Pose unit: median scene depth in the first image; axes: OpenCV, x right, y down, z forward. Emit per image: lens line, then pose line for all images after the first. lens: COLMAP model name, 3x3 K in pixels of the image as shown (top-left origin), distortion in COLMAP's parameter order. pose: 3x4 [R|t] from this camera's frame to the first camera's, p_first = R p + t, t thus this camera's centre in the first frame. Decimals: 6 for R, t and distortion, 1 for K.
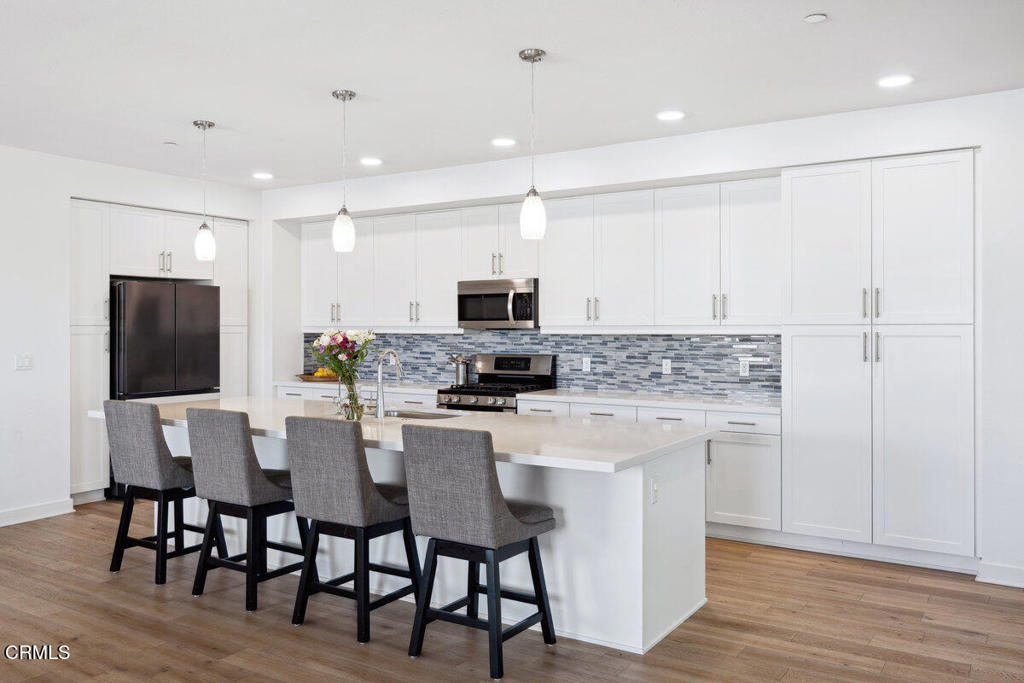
lens RADIAL K [[826.7, 0, 506.3], [0, 826.7, 335.4], [0, 0, 1]] dist [0.015578, 0.006141]
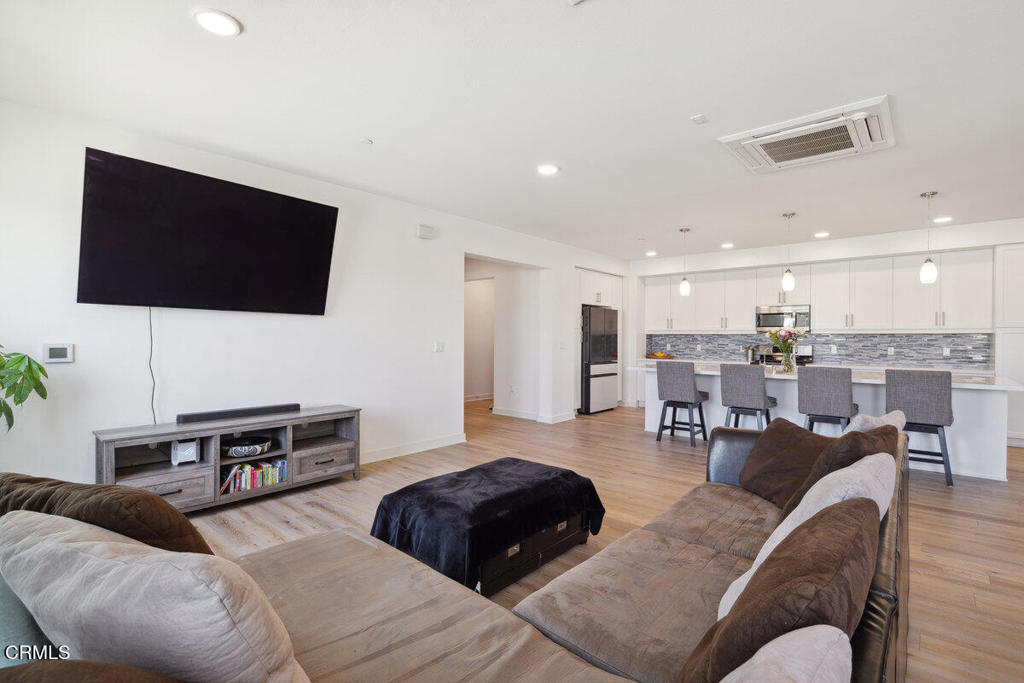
lens RADIAL K [[482.0, 0, 512.9], [0, 482.0, 341.2], [0, 0, 1]] dist [-0.002652, 0.000105]
pose [[0.988127, 0.006594, -0.153497, -0.473479], [-0.007182, 0.999969, -0.003277, 0.024556], [0.153471, 0.004340, 0.988144, -0.206851]]
